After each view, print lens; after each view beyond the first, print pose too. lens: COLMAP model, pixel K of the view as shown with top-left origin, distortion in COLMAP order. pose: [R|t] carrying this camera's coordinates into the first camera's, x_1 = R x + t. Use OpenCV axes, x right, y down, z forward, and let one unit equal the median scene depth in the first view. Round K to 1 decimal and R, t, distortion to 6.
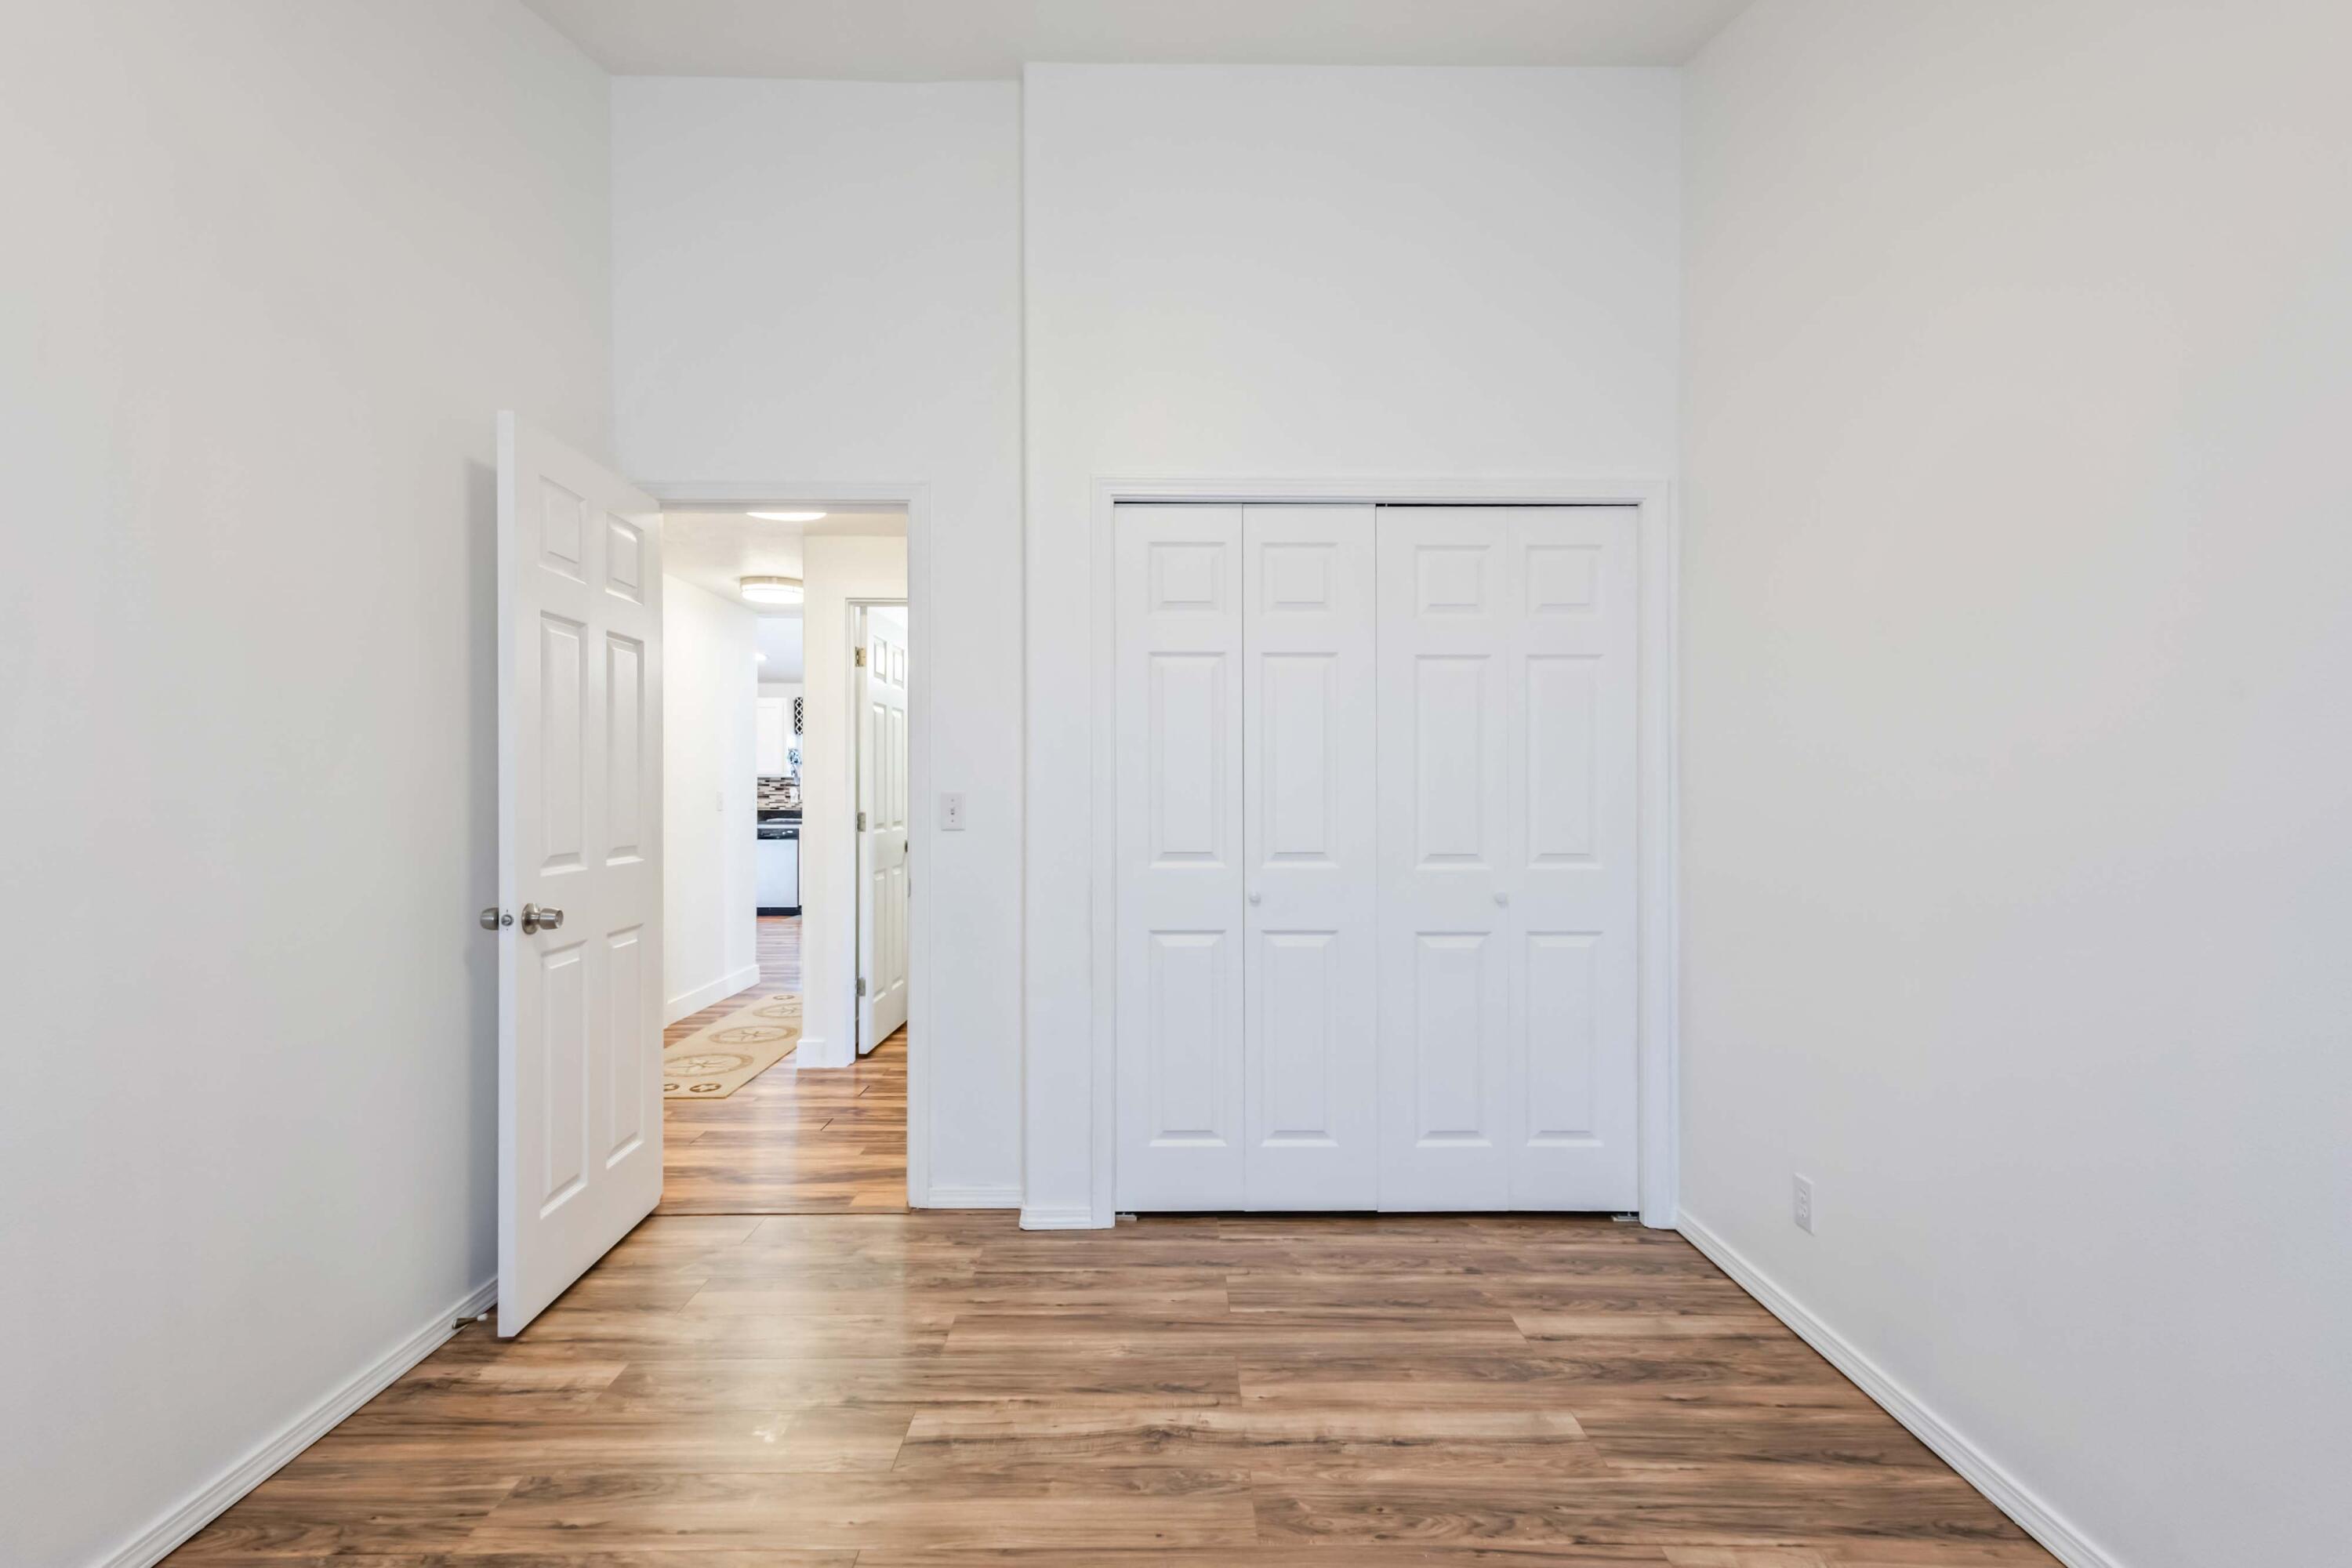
lens RADIAL K [[1077.6, 0, 1177.1], [0, 1077.6, 793.7], [0, 0, 1]] dist [0.007540, -0.001948]
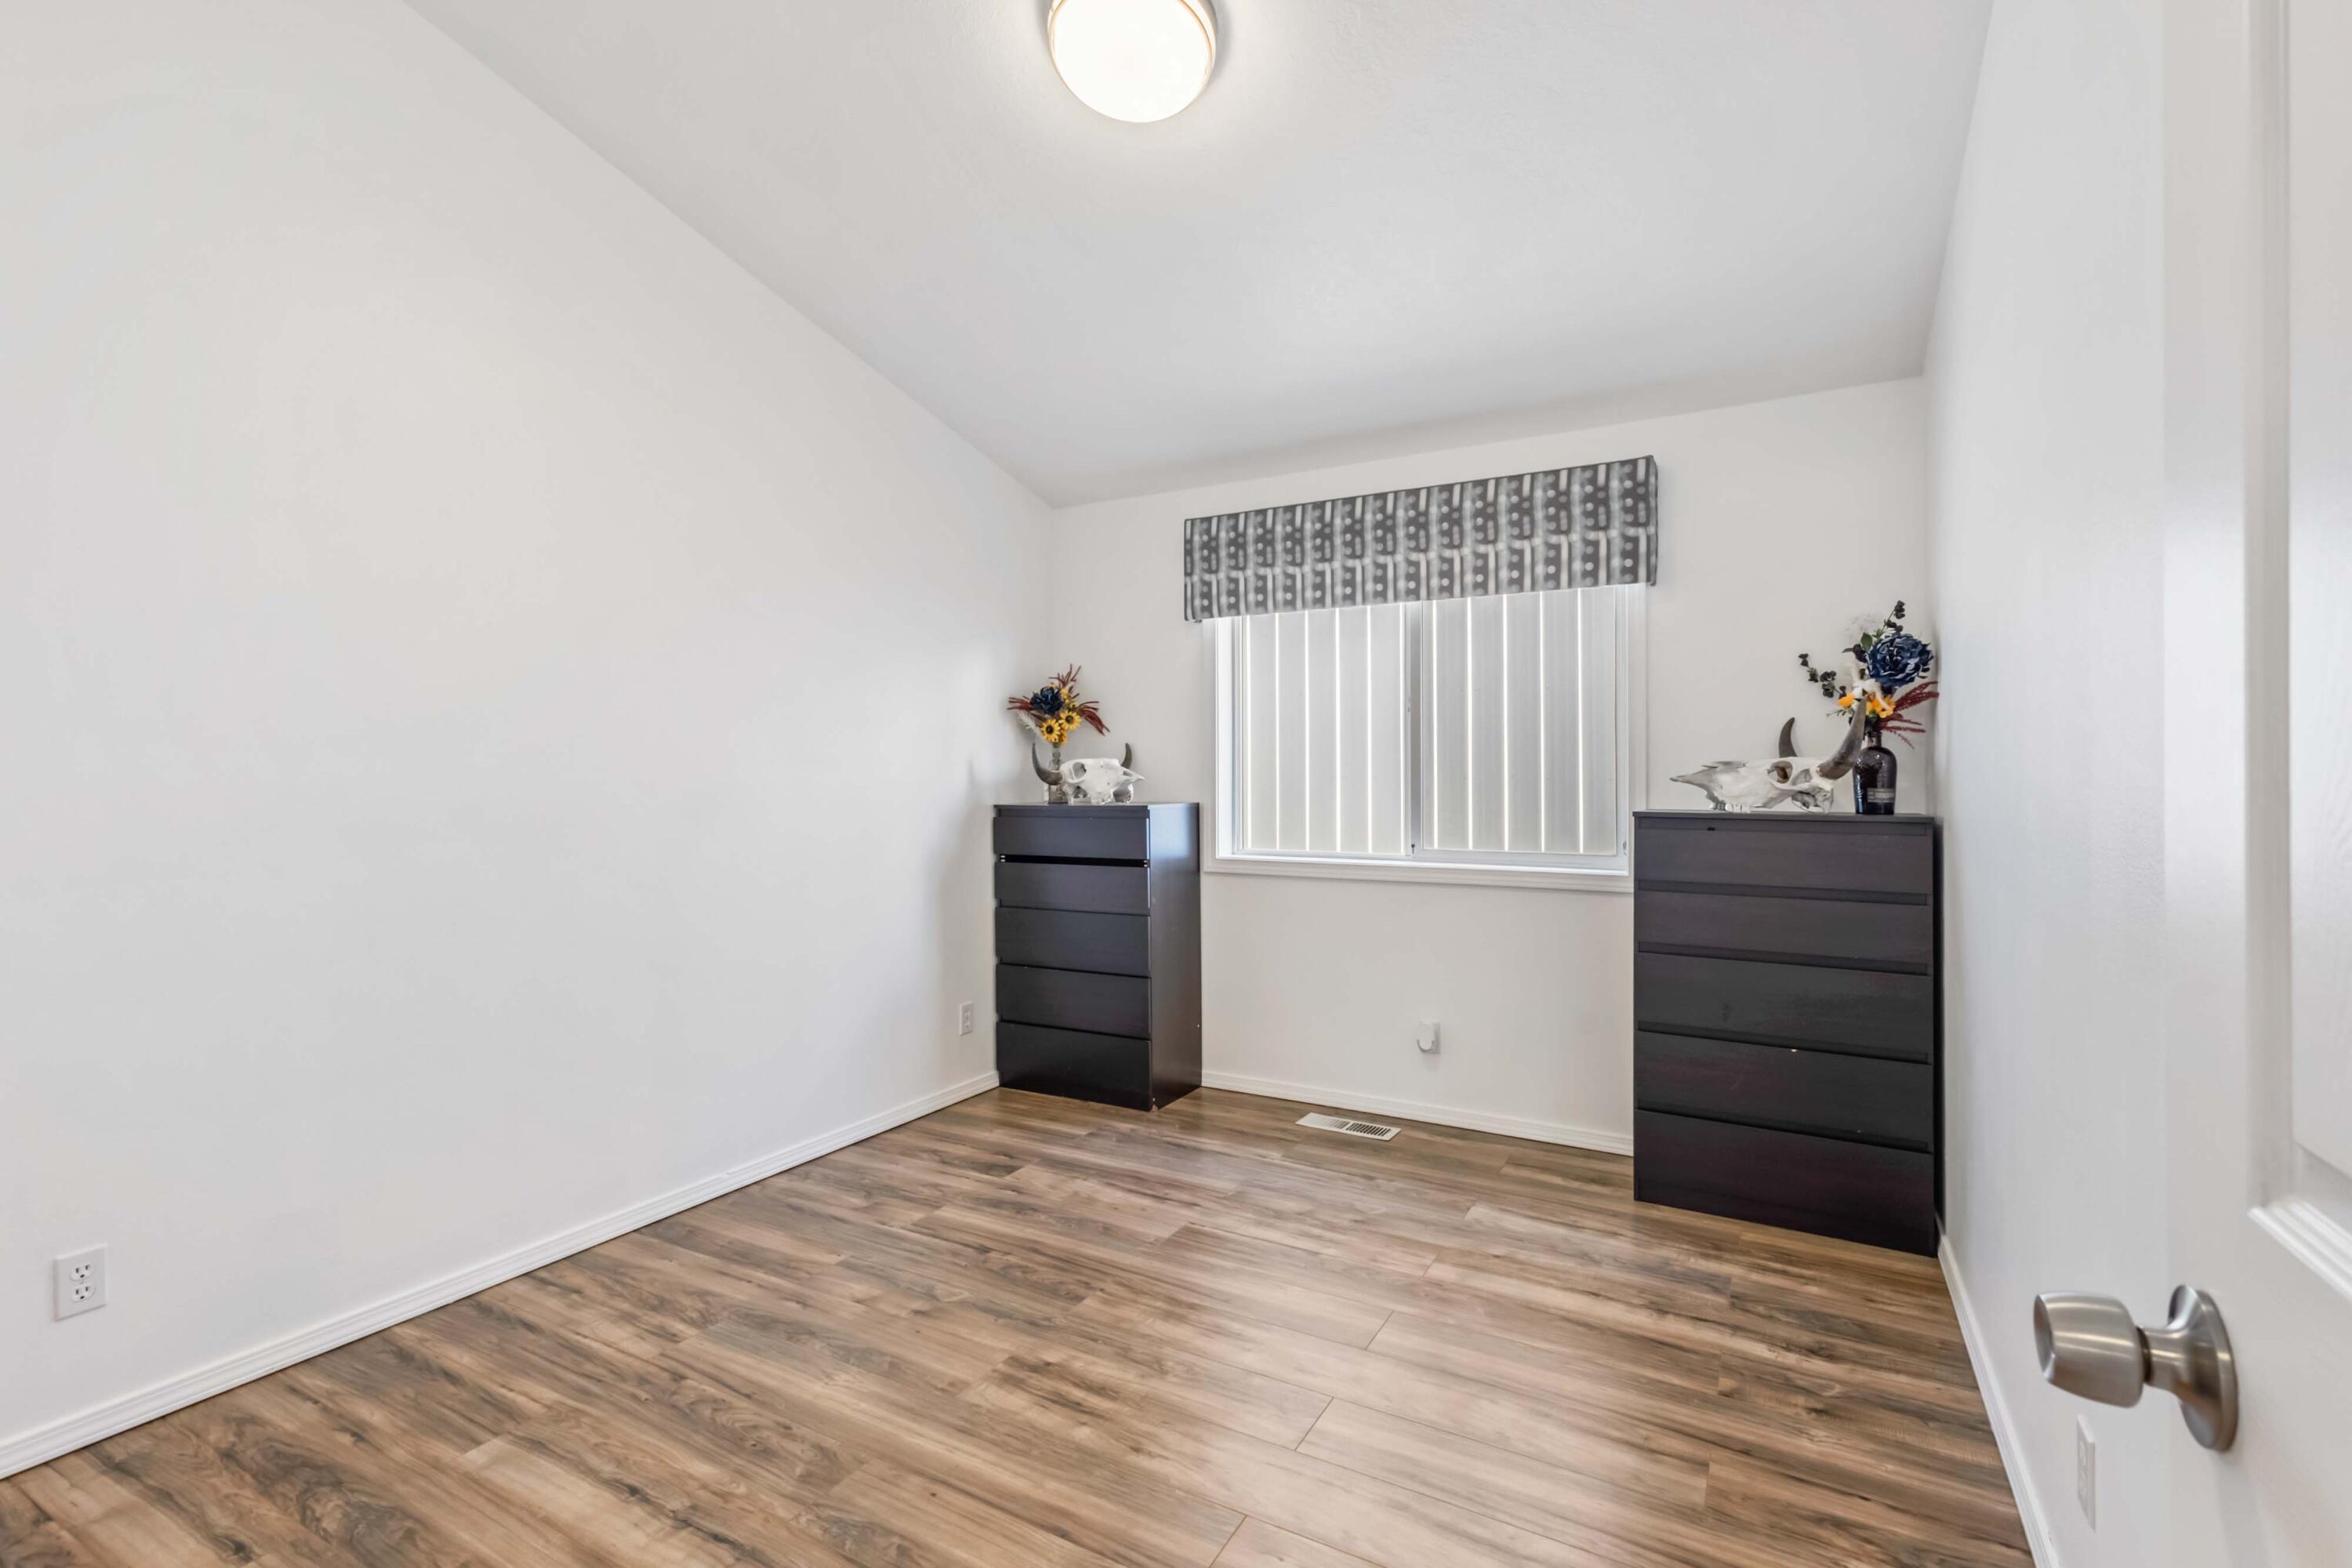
lens RADIAL K [[1077.6, 0, 1173.1], [0, 1077.6, 780.6], [0, 0, 1]] dist [0.007540, -0.001948]
pose [[-0.870149, -0.001690, 0.492786, -0.634219], [-0.003028, 0.999994, -0.001917, 0.004330], [-0.492780, -0.003160, -0.870148, 1.565164]]
